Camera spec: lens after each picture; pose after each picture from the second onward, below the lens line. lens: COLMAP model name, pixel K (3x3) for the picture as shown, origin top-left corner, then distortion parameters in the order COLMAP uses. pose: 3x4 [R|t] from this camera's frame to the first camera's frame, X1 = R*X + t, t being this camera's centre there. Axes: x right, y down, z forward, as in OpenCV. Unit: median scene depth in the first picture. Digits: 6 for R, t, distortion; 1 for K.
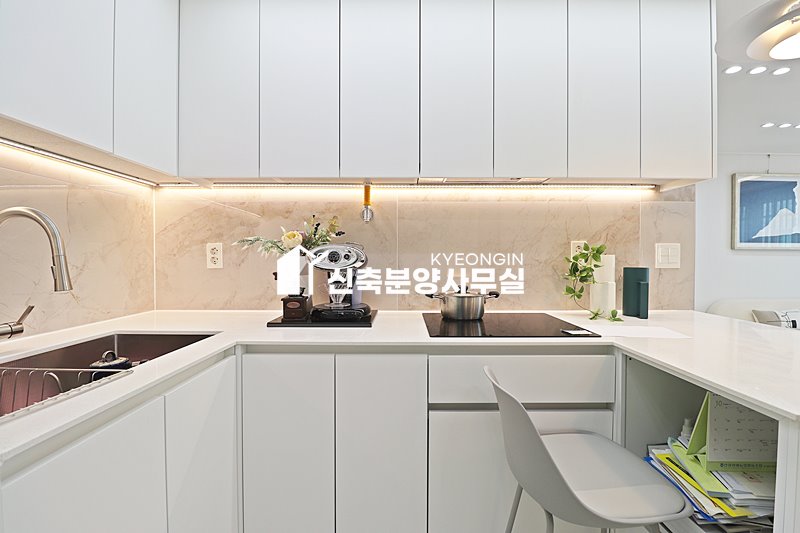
lens RADIAL K [[368.1, 0, 409.8], [0, 368.1, 264.0], [0, 0, 1]] dist [-0.005228, -0.010178]
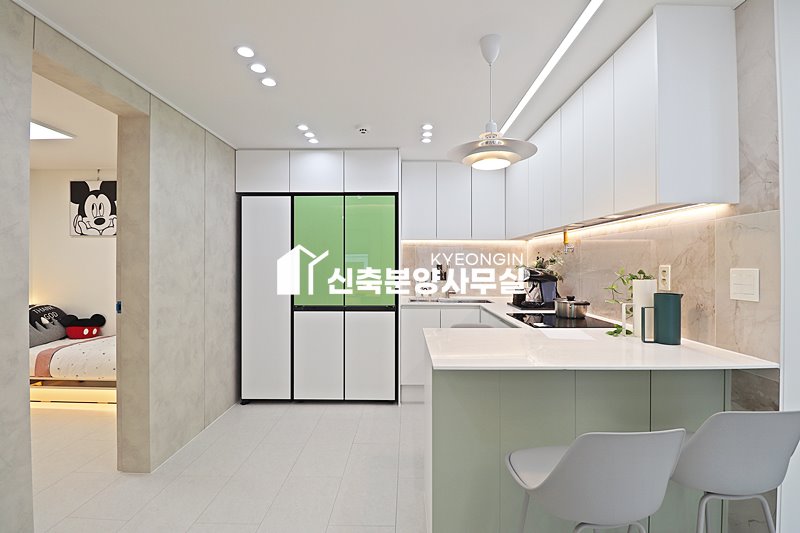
lens RADIAL K [[368.1, 0, 404.2], [0, 368.1, 262.7], [0, 0, 1]] dist [-0.005228, -0.010178]
pose [[-0.006155, -0.003257, -0.999976, 1.482407], [-0.016122, 0.999865, -0.003157, -0.054764], [0.999851, 0.016102, -0.006206, 0.284299]]
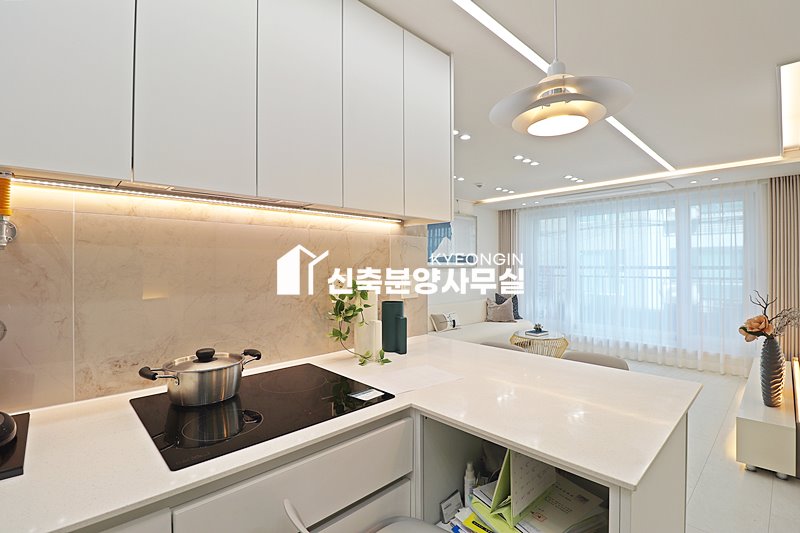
lens RADIAL K [[368.1, 0, 407.2], [0, 368.1, 259.3], [0, 0, 1]] dist [-0.005228, -0.010178]
pose [[0.723296, 0.009740, 0.690470, -0.048868], [0.011999, 0.999572, -0.026669, -0.073642], [-0.690434, 0.027574, 0.722869, 0.222105]]
